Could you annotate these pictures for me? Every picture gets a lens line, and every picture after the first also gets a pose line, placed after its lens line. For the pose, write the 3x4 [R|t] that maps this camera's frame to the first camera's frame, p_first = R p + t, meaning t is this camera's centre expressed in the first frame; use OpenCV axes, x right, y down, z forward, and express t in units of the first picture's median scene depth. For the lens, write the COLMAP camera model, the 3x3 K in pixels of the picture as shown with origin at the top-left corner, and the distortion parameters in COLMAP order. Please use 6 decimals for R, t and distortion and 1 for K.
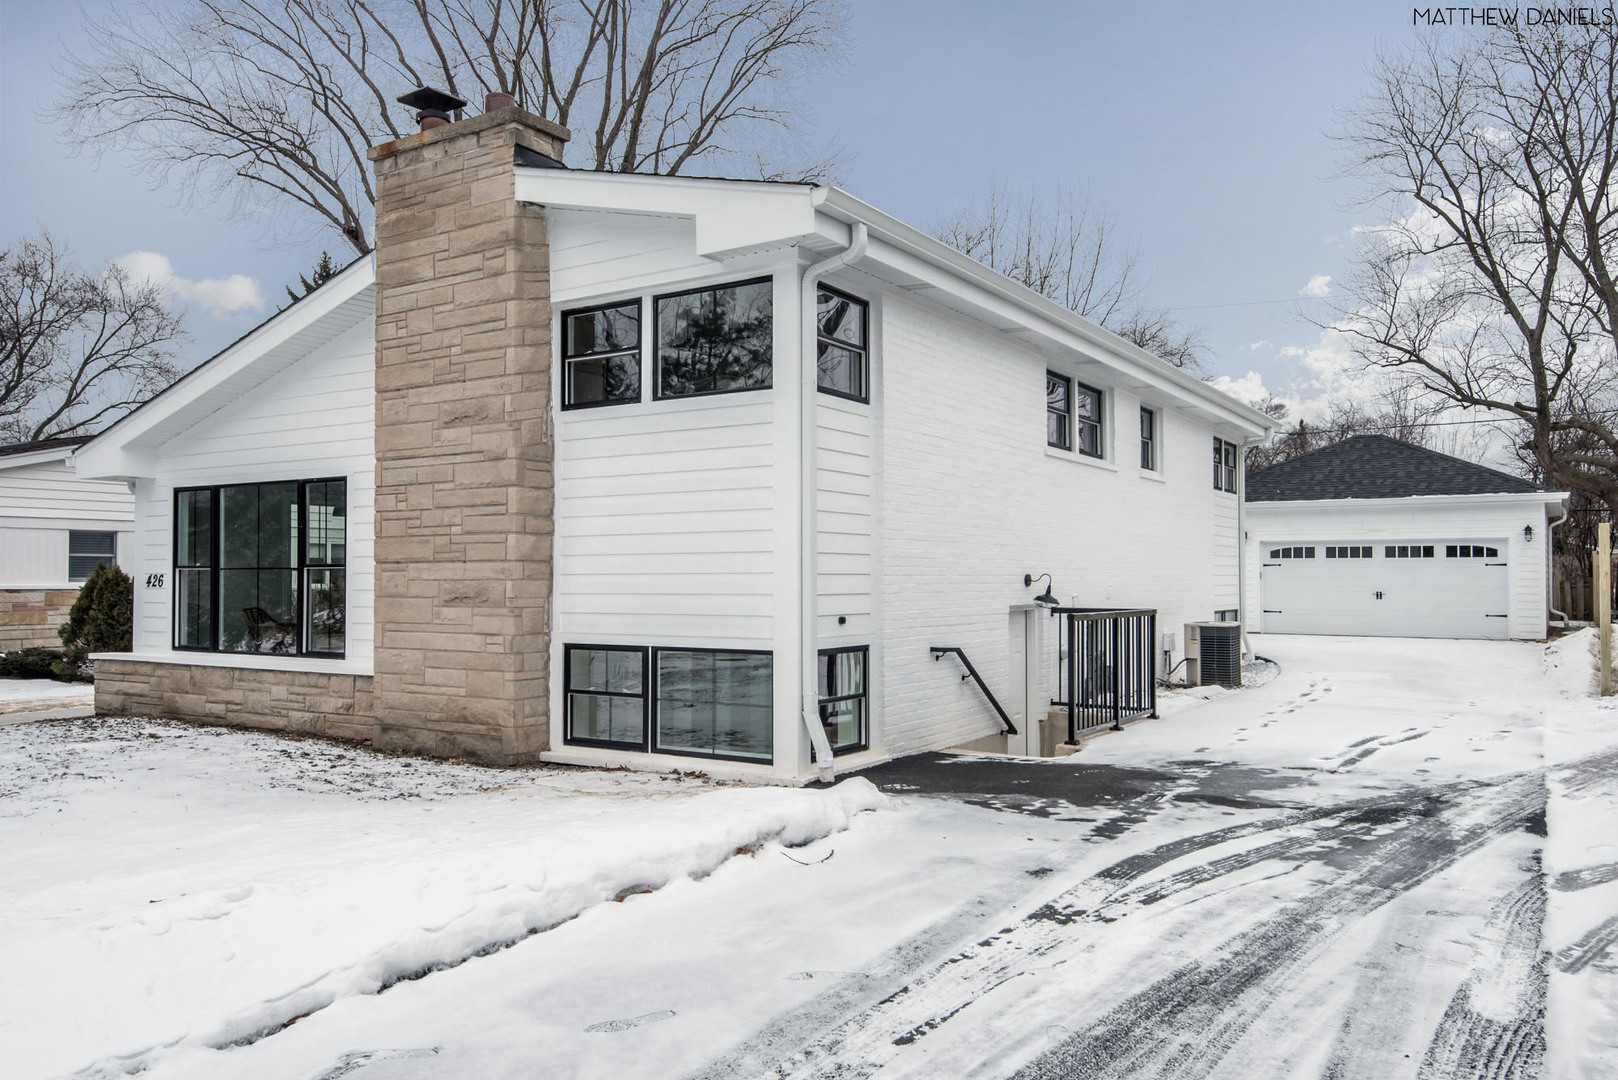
lens RADIAL K [[1200.9, 0, 798.8], [0, 1200.9, 533.1], [0, 0, 1]] dist [0.042642, -0.044640]
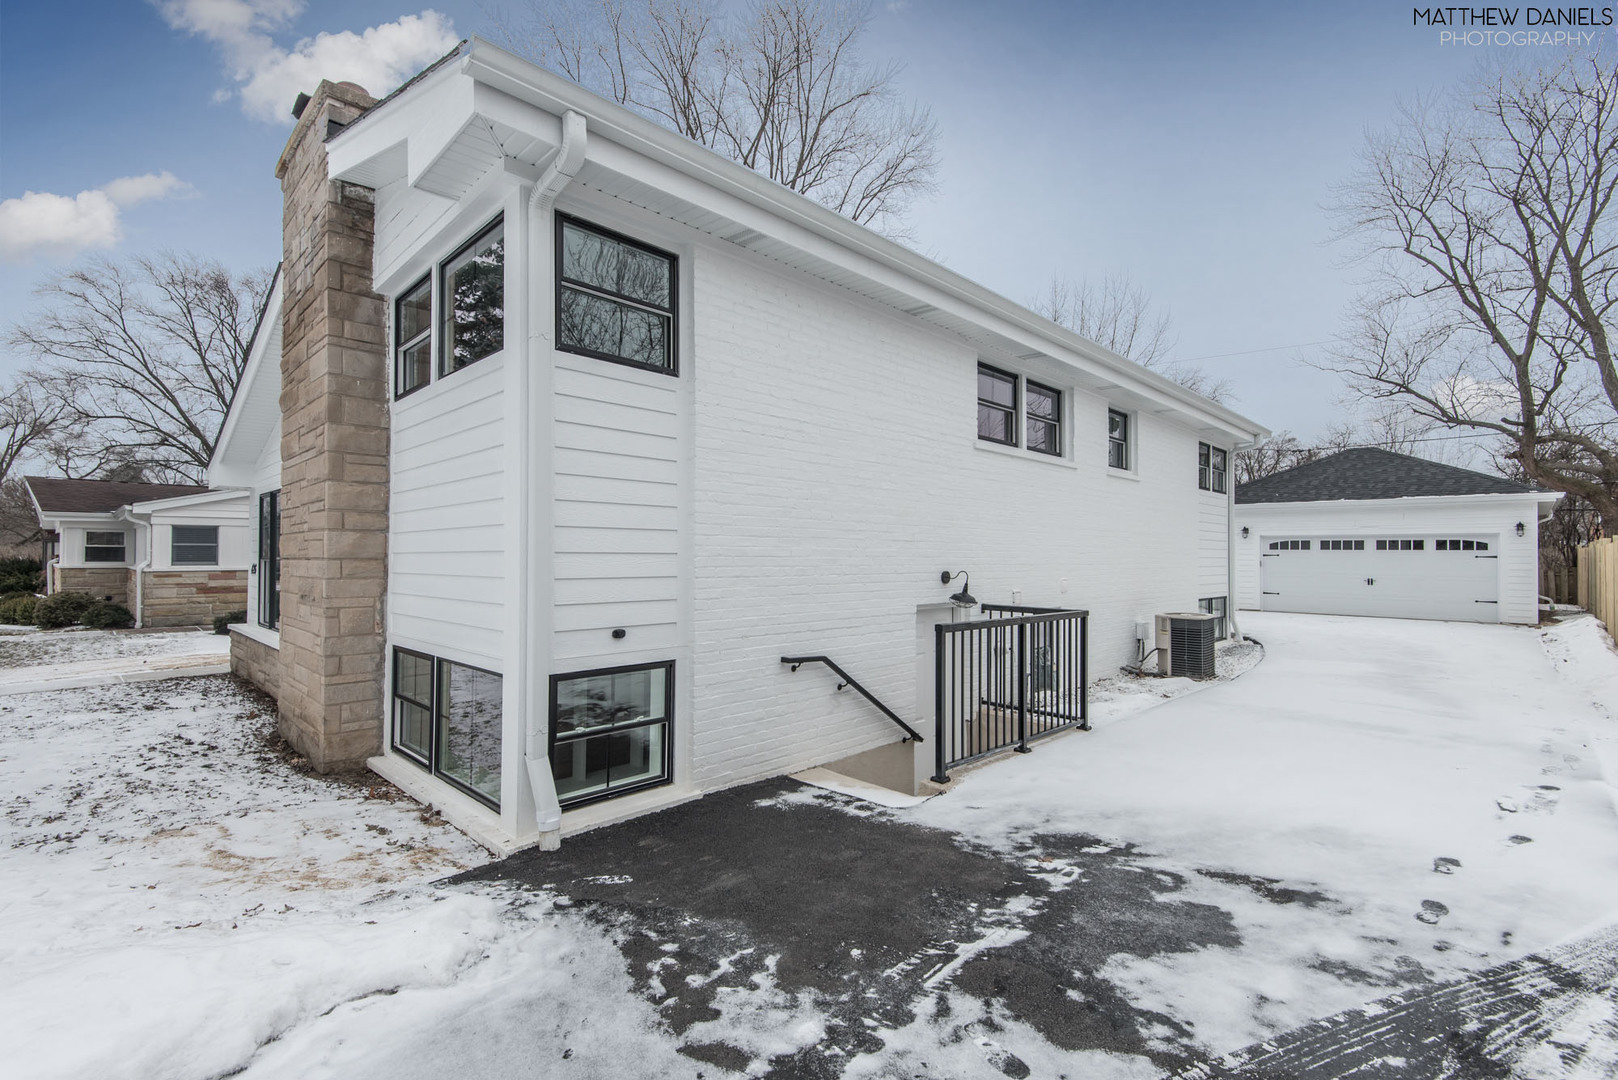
lens RADIAL K [[726.2, 0, 801.8], [0, 726.2, 537.3], [0, 0, 1]] dist [0.016674, -0.011620]
pose [[0.976639, -0.000204, -0.214884, 0.204166], [0.002091, 0.999961, 0.008551, 0.001684], [0.214874, -0.008800, 0.976602, 0.414356]]
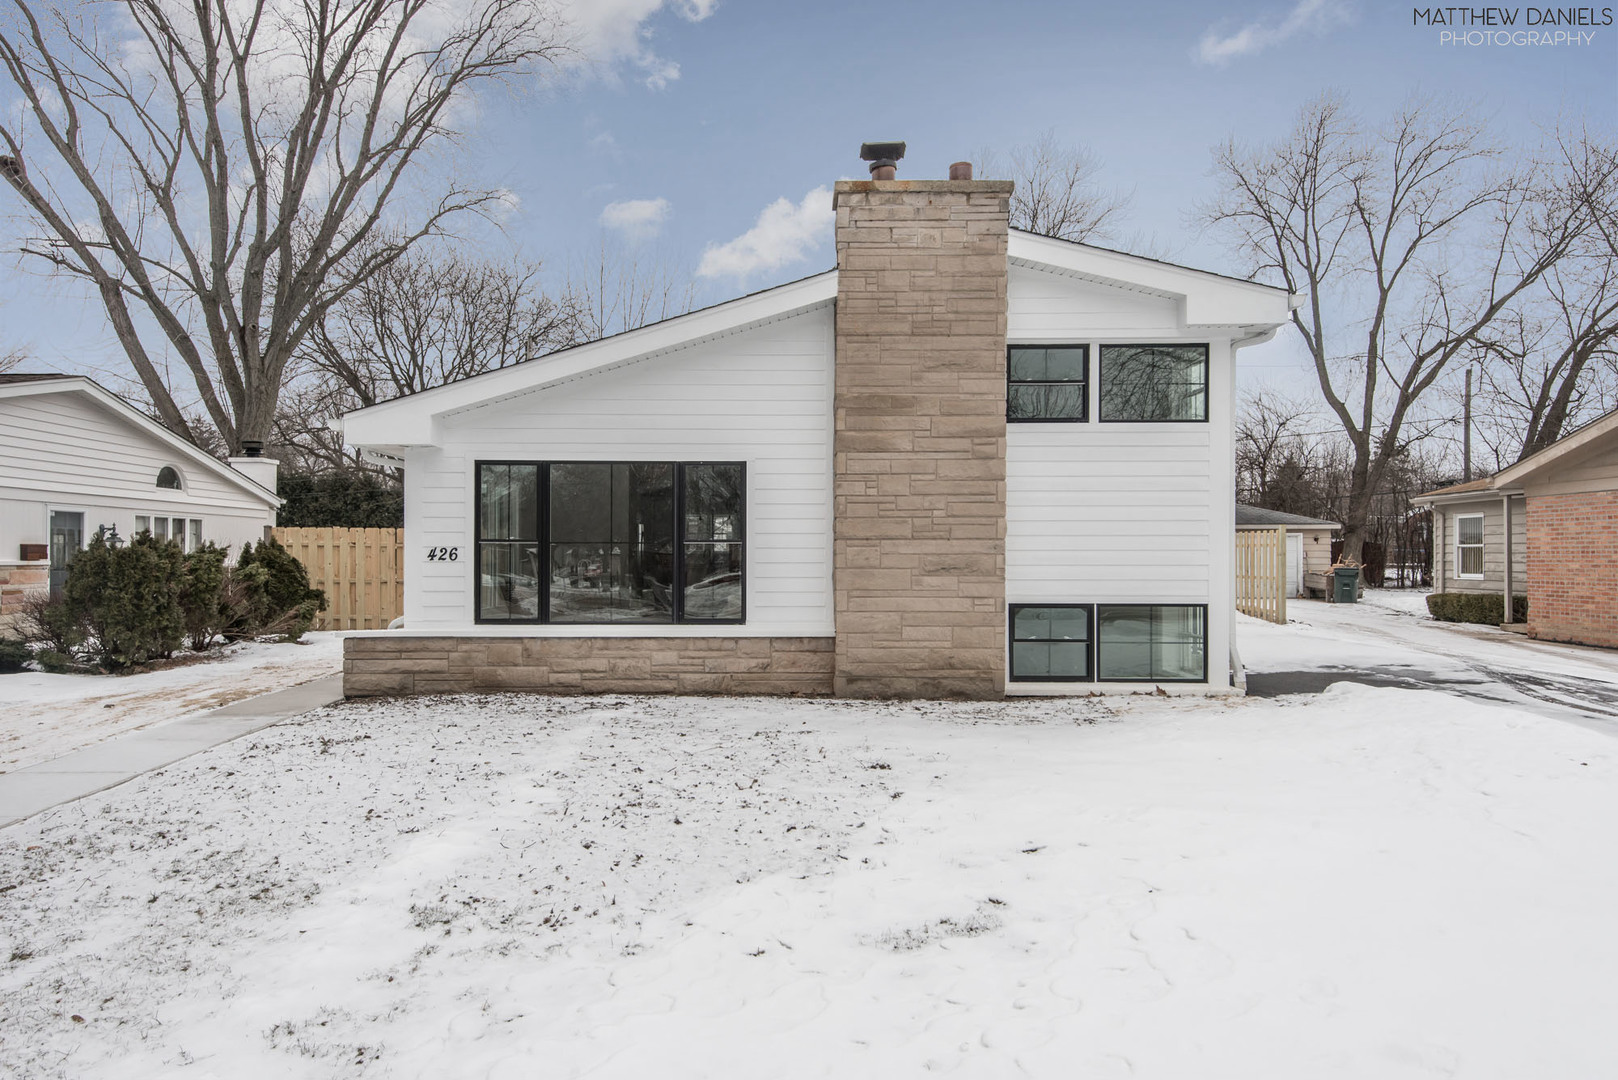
lens RADIAL K [[986.2, 0, 806.9], [0, 986.2, 542.9], [0, 0, 1]] dist [0.008270, -0.000218]
pose [[0.842208, 0.011539, 0.539029, -0.784932], [-0.022535, 0.999651, 0.013812, 0.013880], [-0.538681, -0.023779, 0.842174, 0.188353]]
